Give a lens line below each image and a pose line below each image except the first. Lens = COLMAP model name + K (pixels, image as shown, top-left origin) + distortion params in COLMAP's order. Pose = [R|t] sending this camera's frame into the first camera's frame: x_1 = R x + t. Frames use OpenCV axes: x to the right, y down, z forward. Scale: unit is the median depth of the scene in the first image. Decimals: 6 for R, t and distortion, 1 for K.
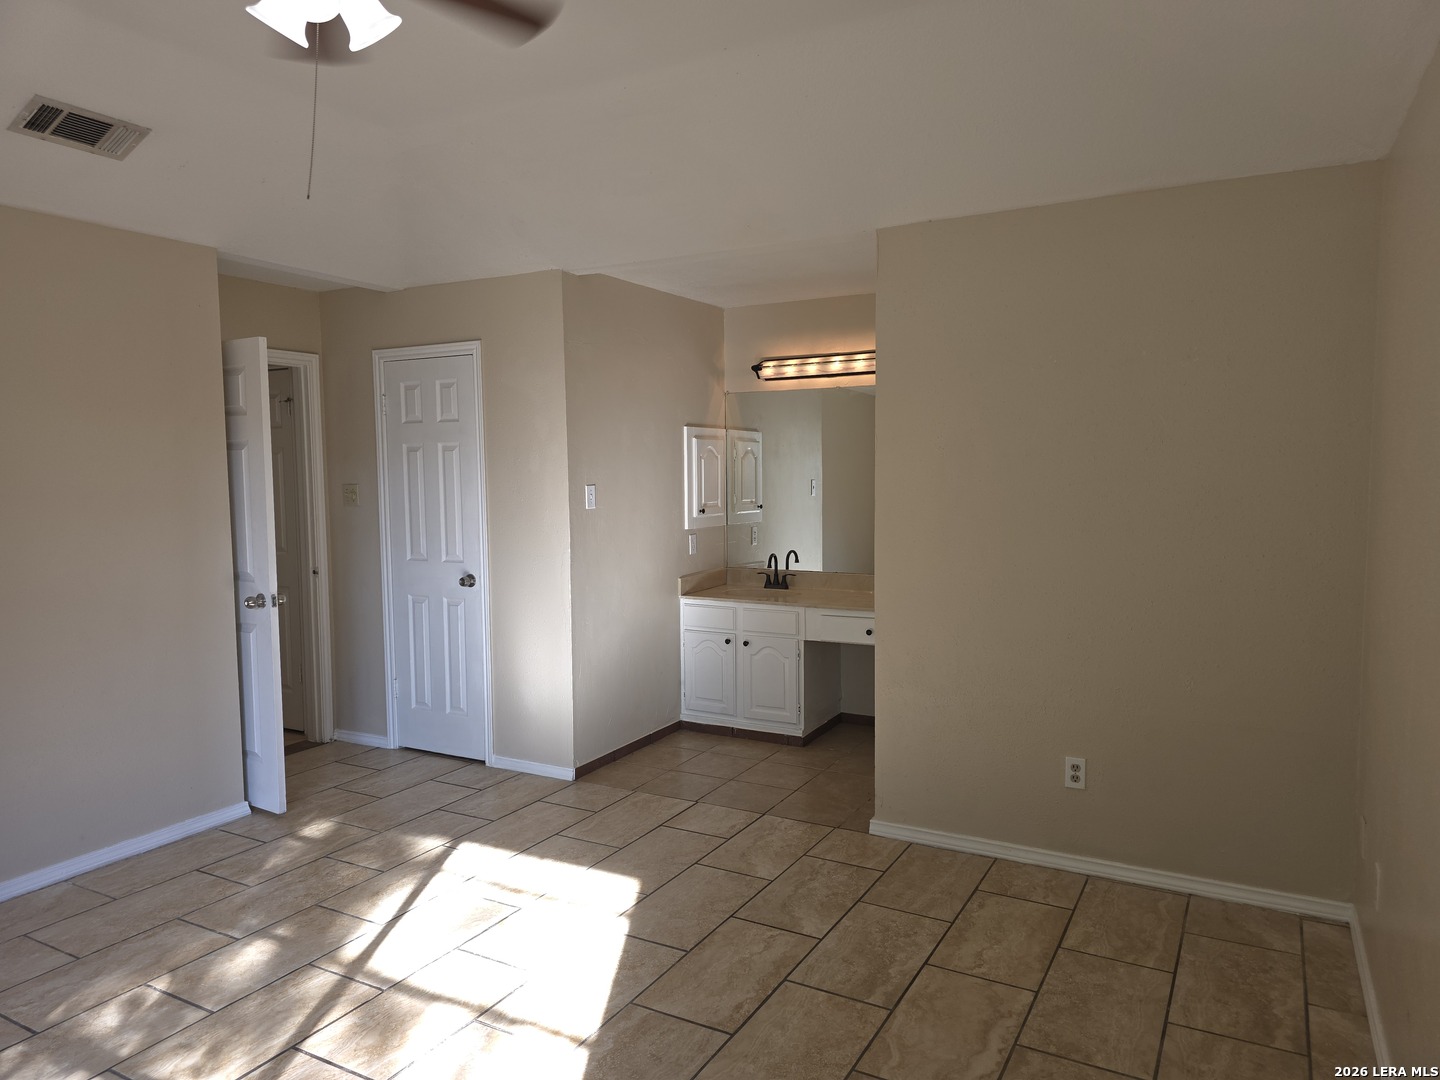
lens RADIAL K [[962.3, 0, 729.3], [0, 962.3, 544.1], [0, 0, 1]] dist [0.070299, -0.092056]
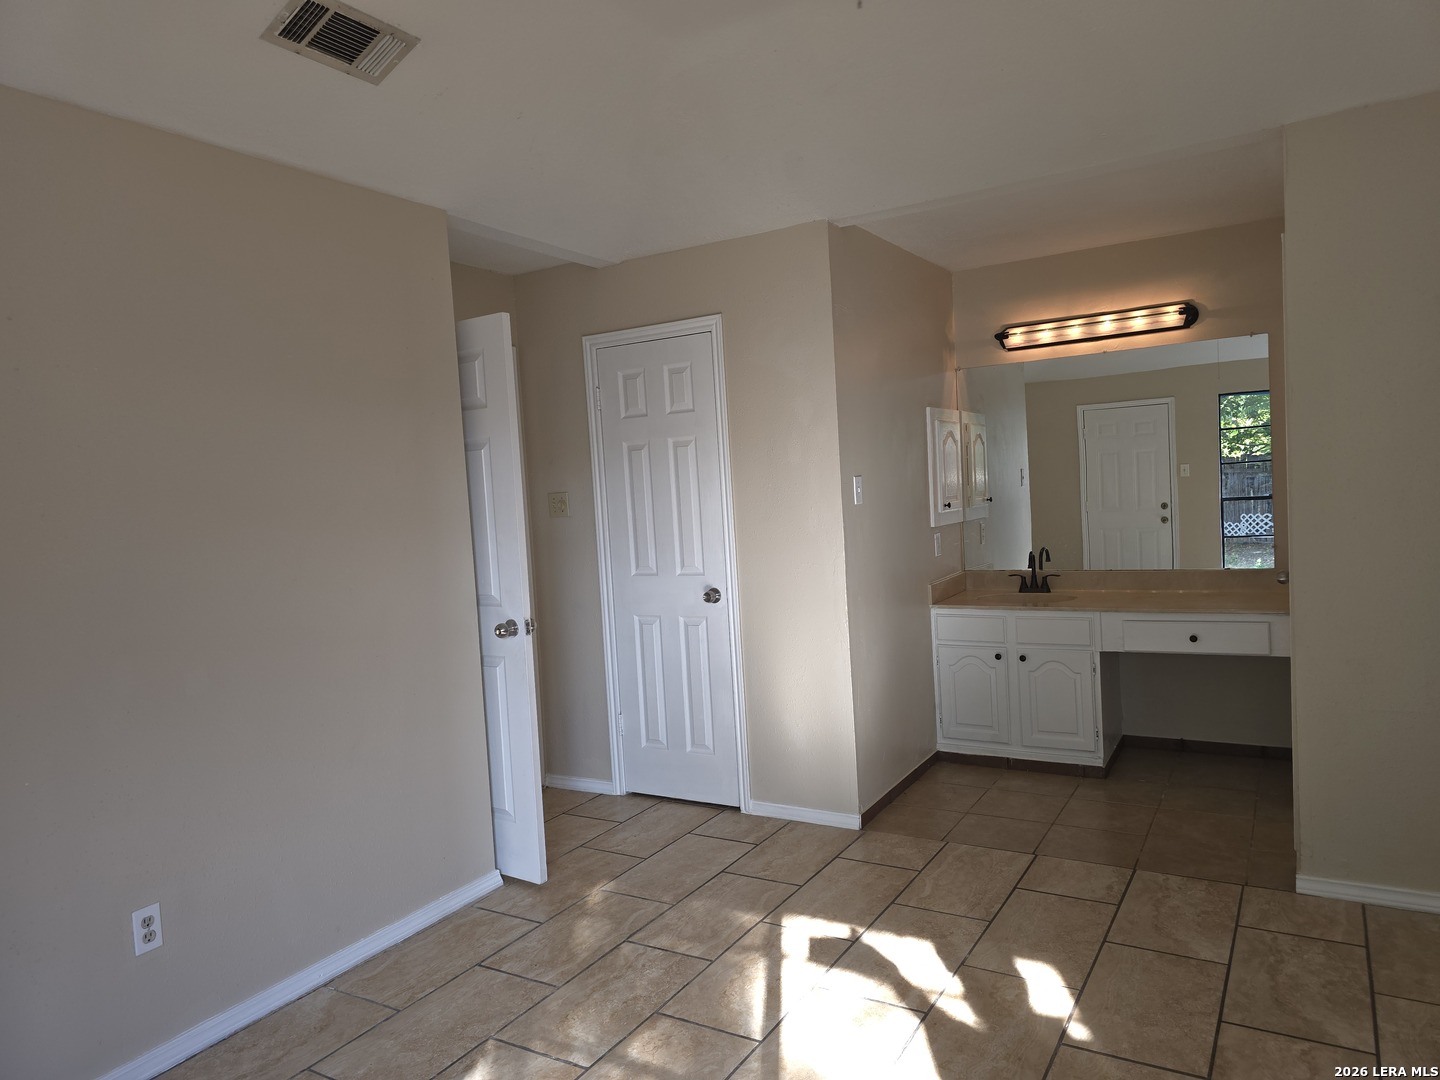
lens RADIAL K [[968.2, 0, 726.9], [0, 968.2, 541.1], [0, 0, 1]] dist [0.077647, -0.085407]
pose [[0.997973, -0.046609, -0.043340, -0.215906], [0.045711, 0.998724, -0.021475, 0.008168], [0.044286, 0.019450, 0.998830, 0.142137]]
